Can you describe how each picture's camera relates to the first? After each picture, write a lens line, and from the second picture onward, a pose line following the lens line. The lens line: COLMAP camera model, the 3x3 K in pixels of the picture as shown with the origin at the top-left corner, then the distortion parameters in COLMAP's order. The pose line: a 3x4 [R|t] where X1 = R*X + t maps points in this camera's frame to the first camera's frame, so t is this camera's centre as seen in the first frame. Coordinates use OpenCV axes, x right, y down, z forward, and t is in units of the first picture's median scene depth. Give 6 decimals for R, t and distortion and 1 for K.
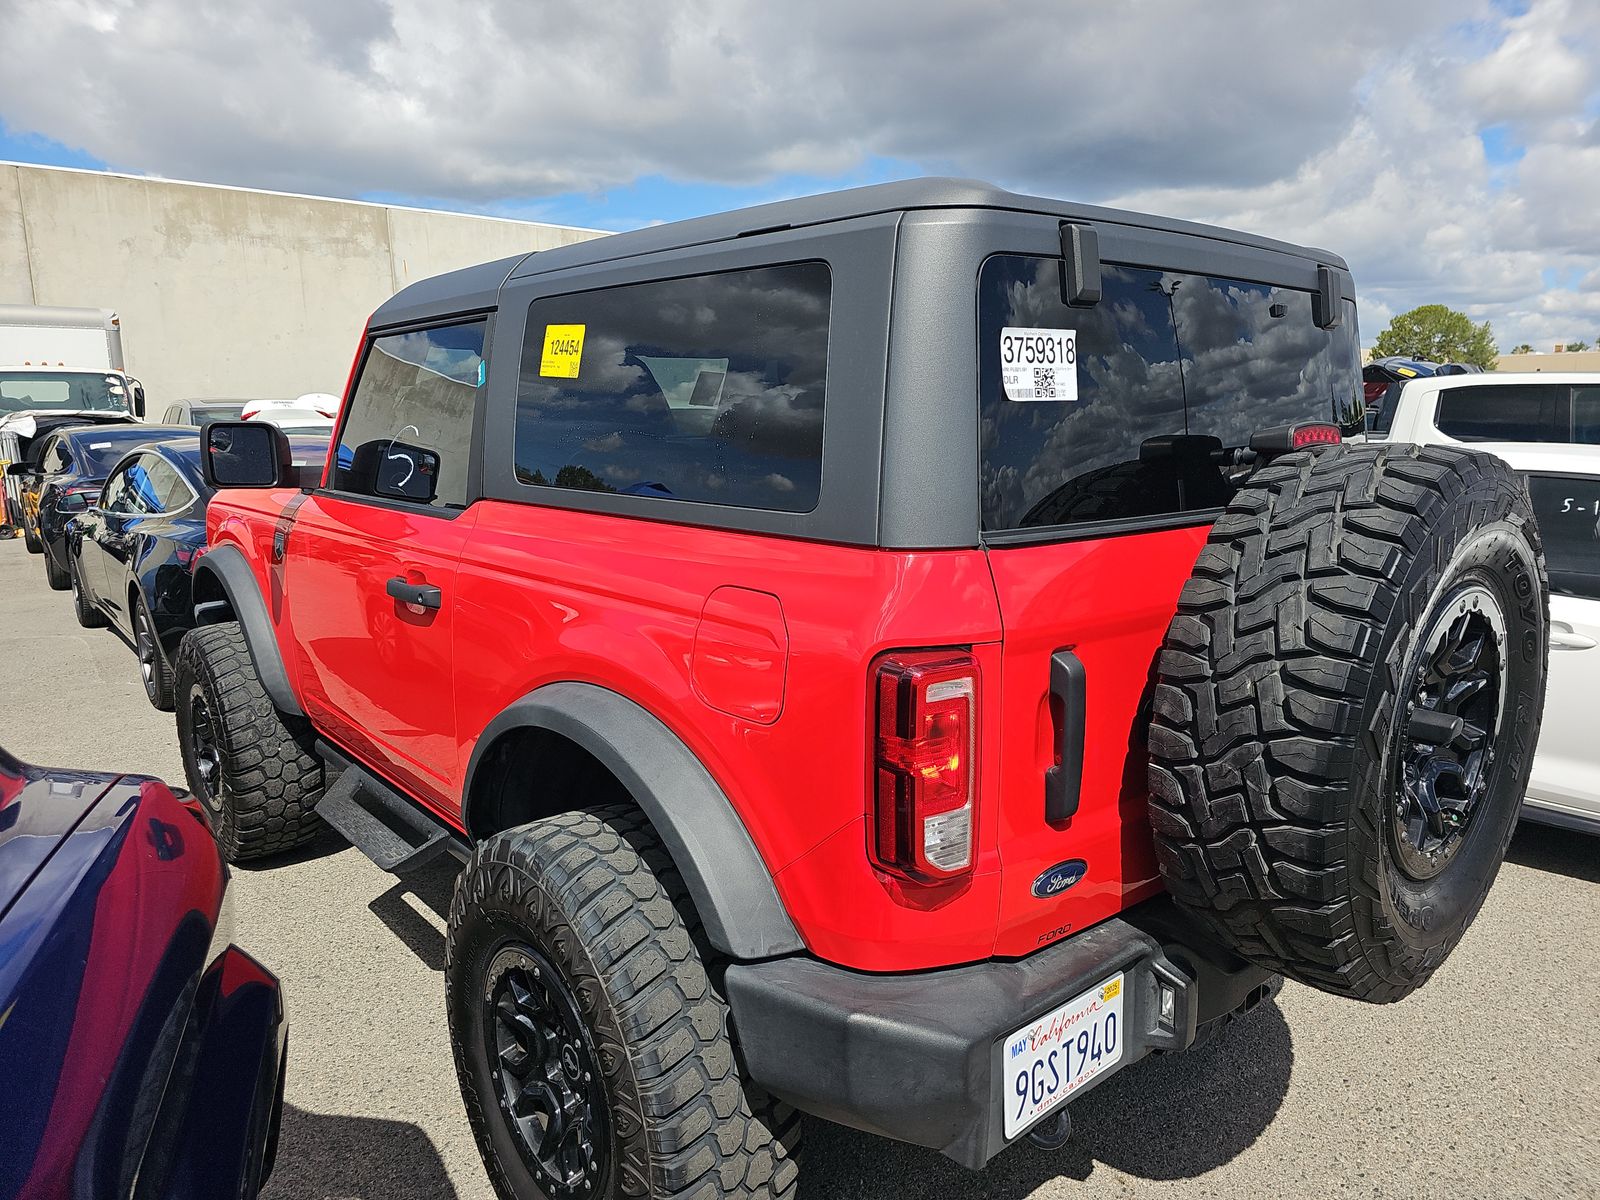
lens RADIAL K [[1060.8, 0, 795.3], [0, 1060.8, 597.5], [0, 0, 1]] dist [0.038851, -0.034911]
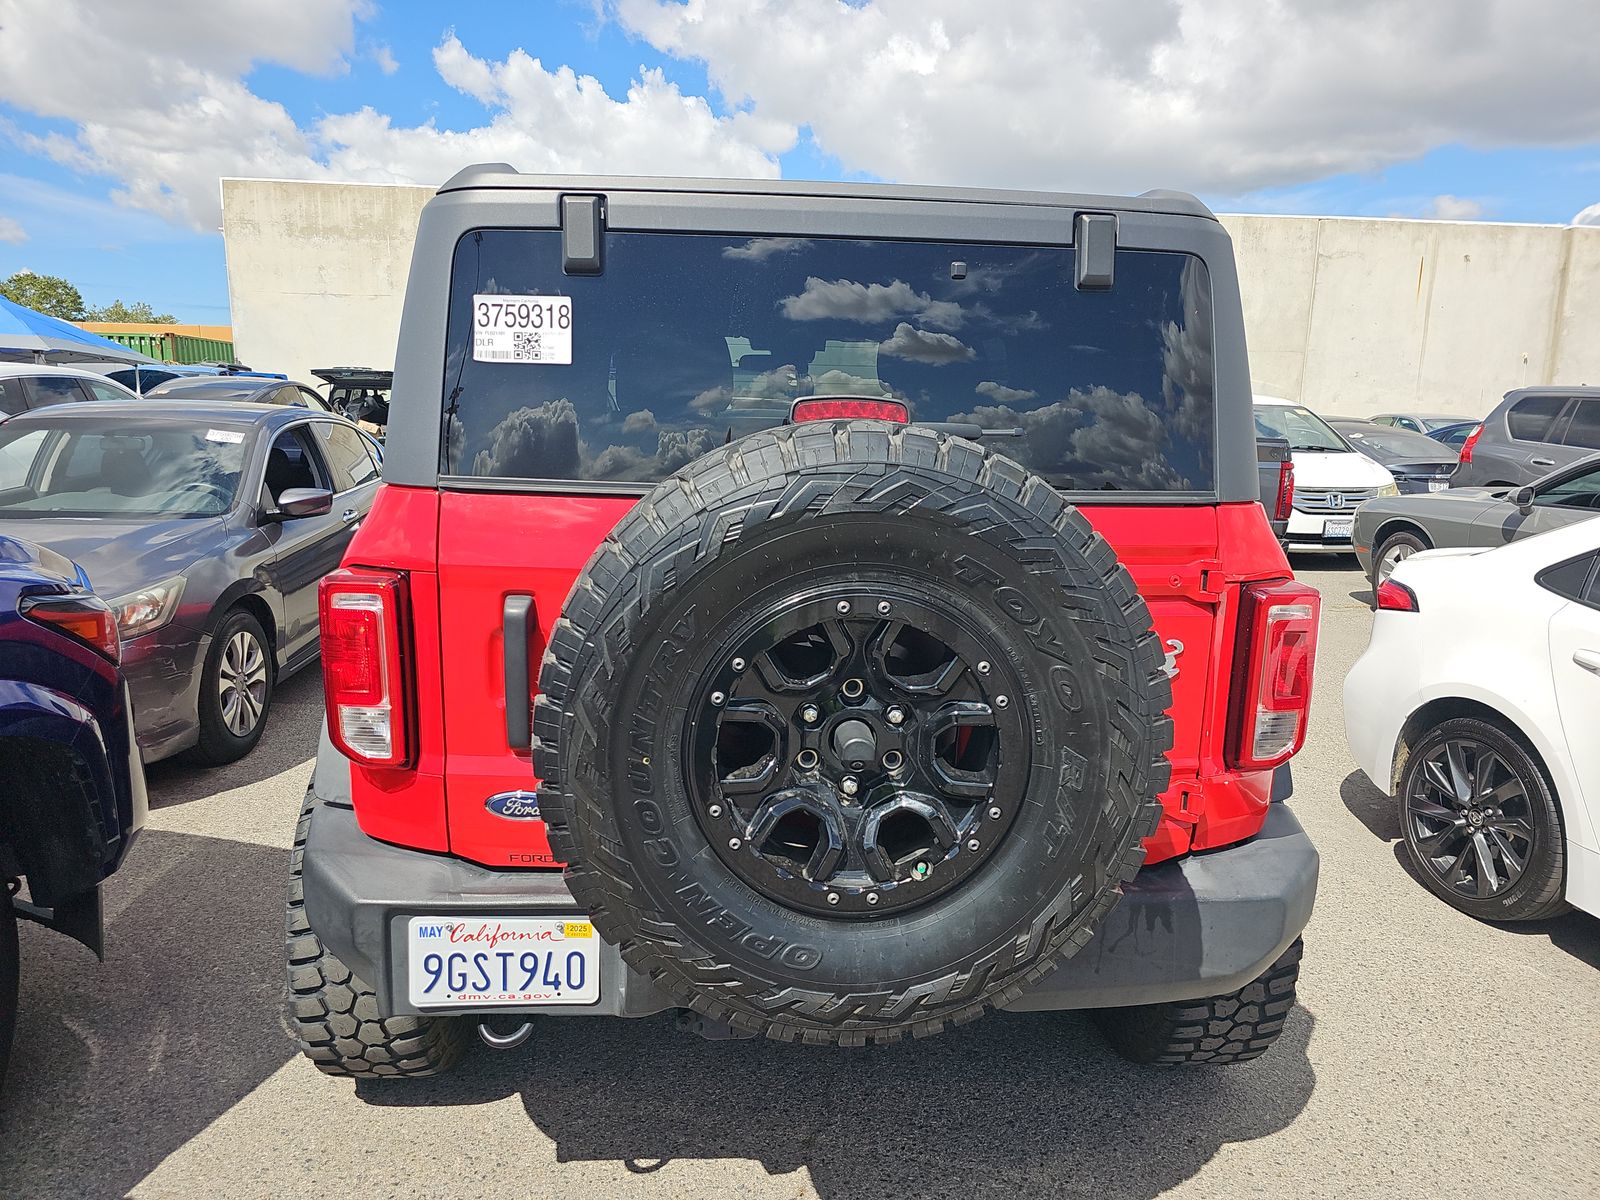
lens RADIAL K [[1060.8, 0, 798.5], [0, 1060.8, 602.6], [0, 0, 1]] dist [0.038851, -0.034911]
pose [[0.801785, 0.137740, -0.581523, 1.119323], [-0.134229, 0.989720, 0.049356, -0.033218], [0.582344, 0.038484, 0.812031, 0.287503]]
